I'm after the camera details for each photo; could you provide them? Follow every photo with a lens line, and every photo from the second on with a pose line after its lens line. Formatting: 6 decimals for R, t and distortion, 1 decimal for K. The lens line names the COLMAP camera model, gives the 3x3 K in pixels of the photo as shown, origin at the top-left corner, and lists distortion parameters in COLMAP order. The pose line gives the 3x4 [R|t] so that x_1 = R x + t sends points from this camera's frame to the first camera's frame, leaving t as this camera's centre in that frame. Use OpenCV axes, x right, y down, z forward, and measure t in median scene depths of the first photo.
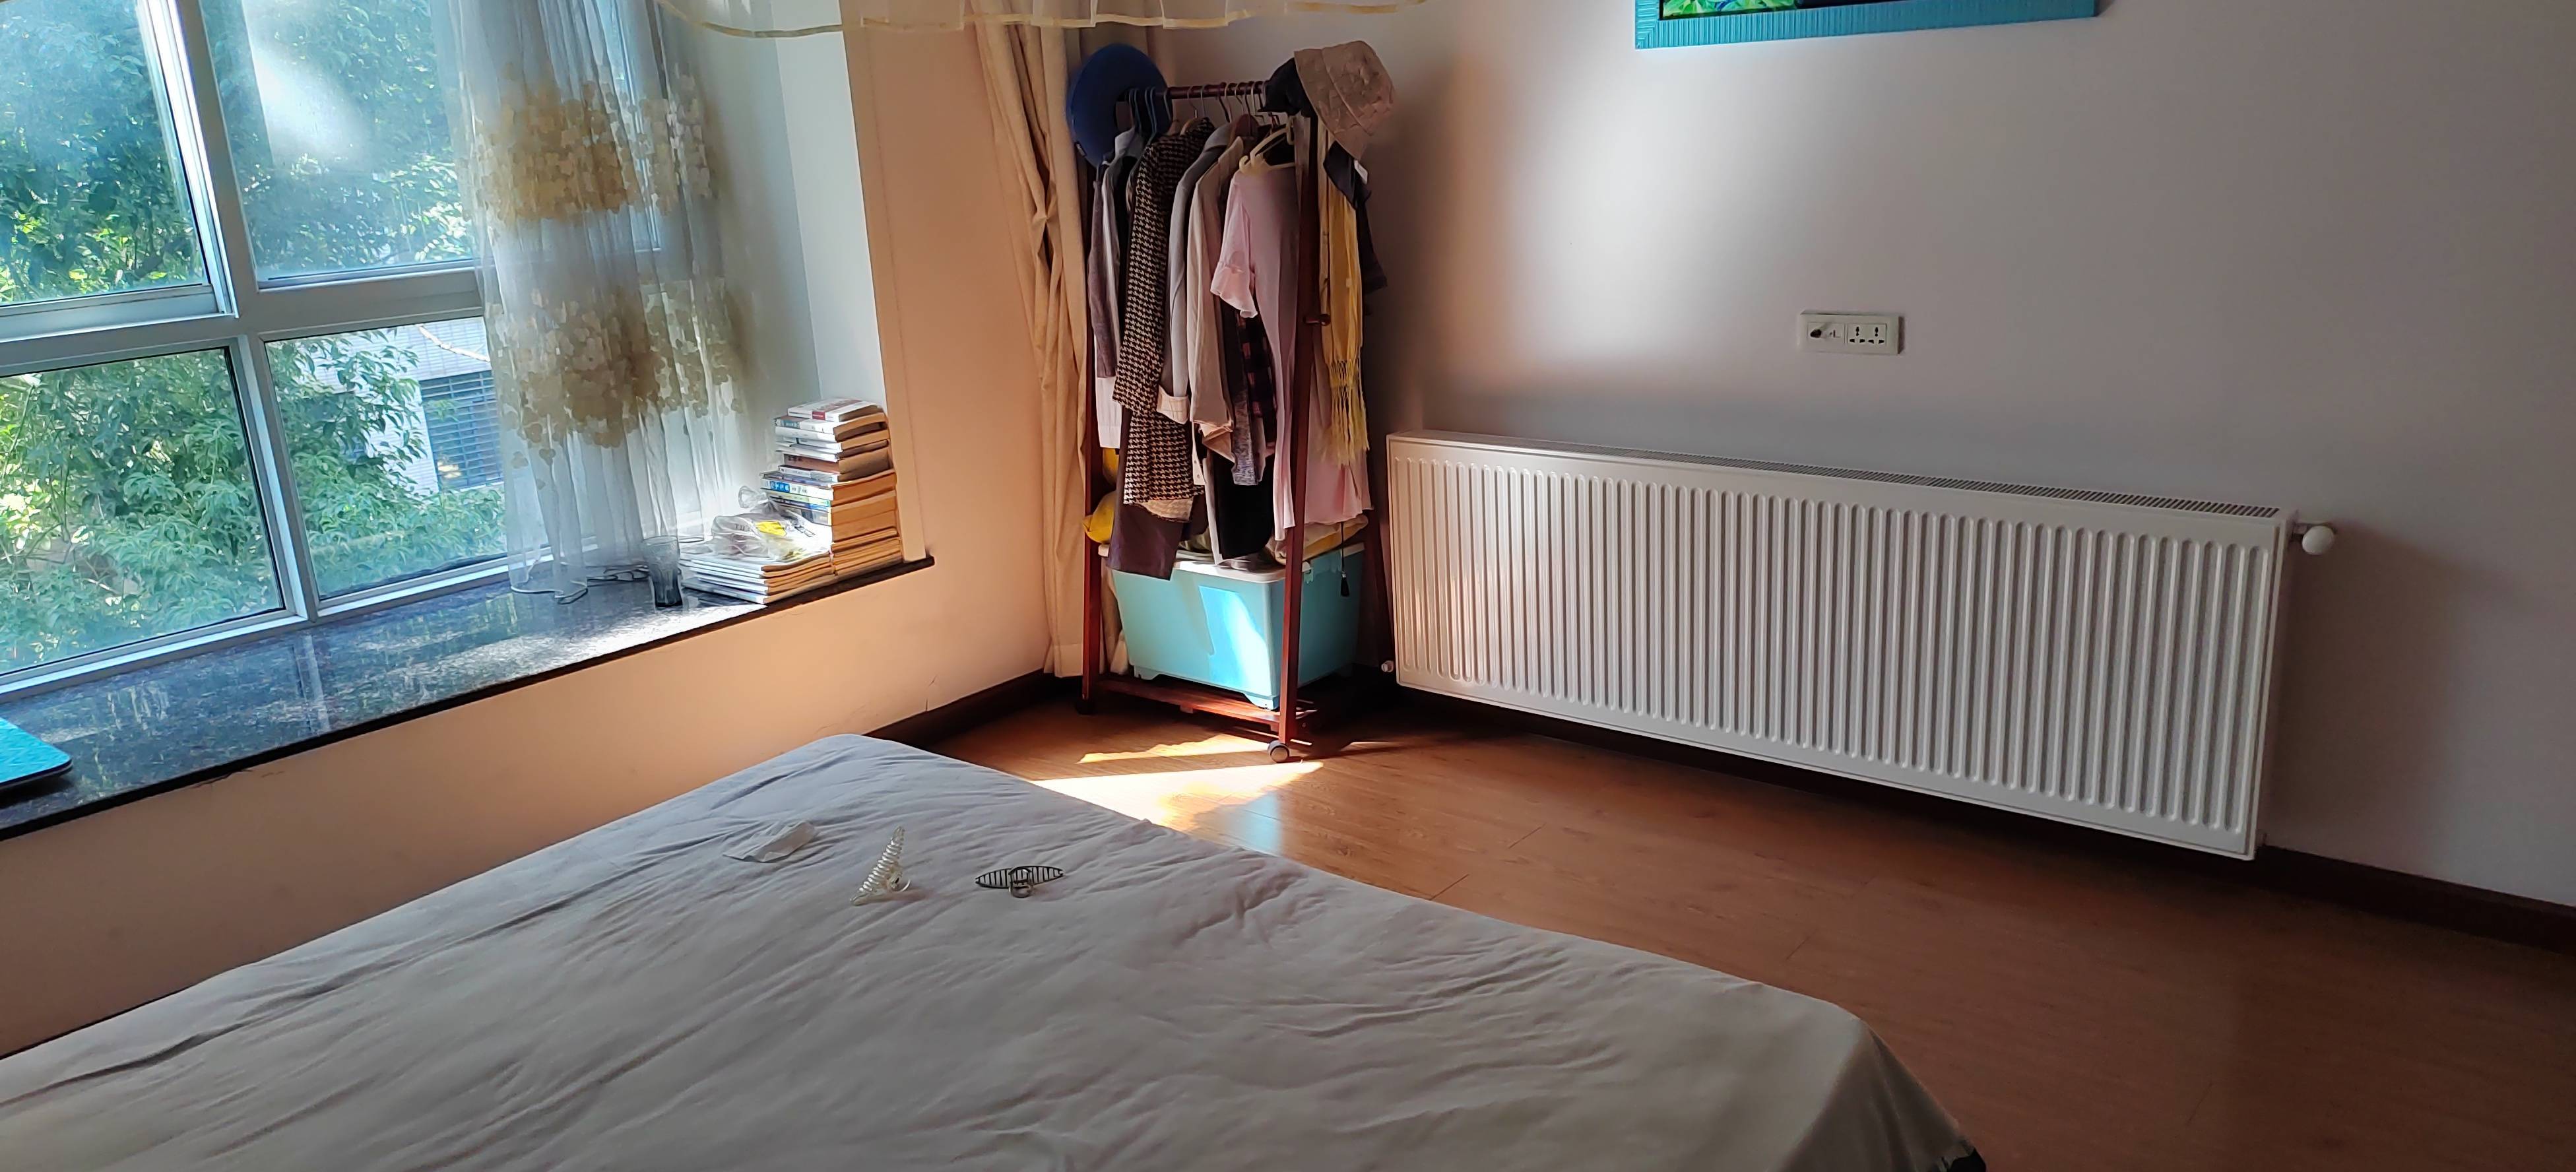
lens RADIAL K [[1768.0, 0, 1273.4], [0, 1768.0, 577.2], [0, 0, 1]] dist [0.026032, 0.006357]
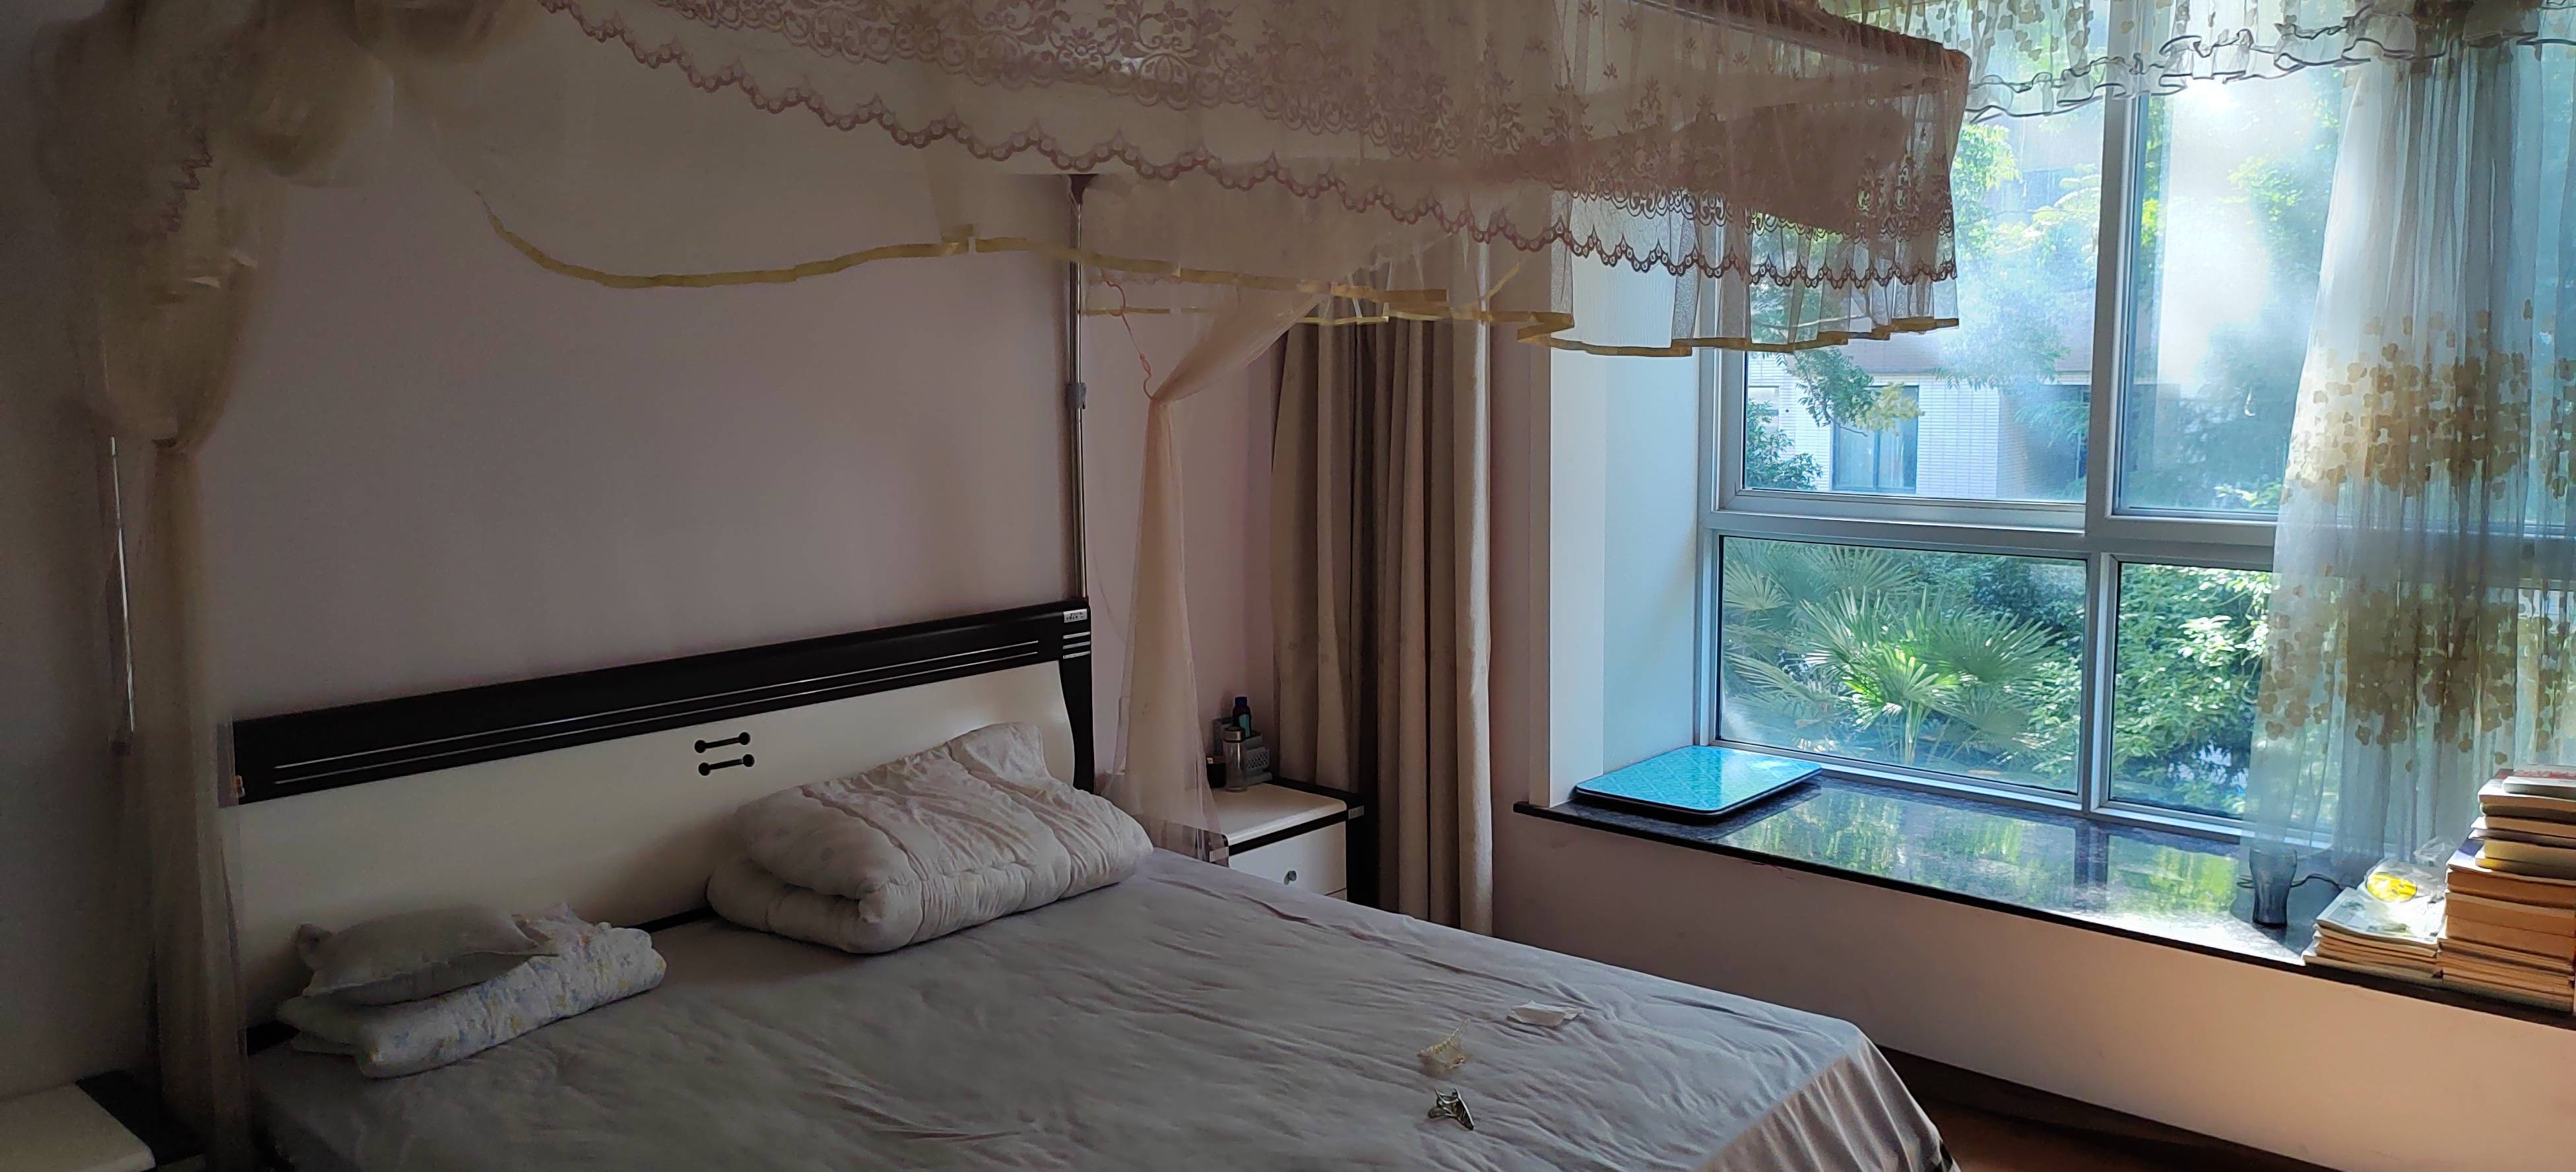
lens RADIAL K [[1768.0, 0, 1274.6], [0, 1768.0, 584.2], [0, 0, 1]] dist [0.026032, 0.006357]
pose [[-0.052266, 0.186370, -0.981088, 0.868613], [-0.252916, 0.947931, 0.193545, -0.317332], [0.966075, 0.258249, -0.002409, 0.805781]]
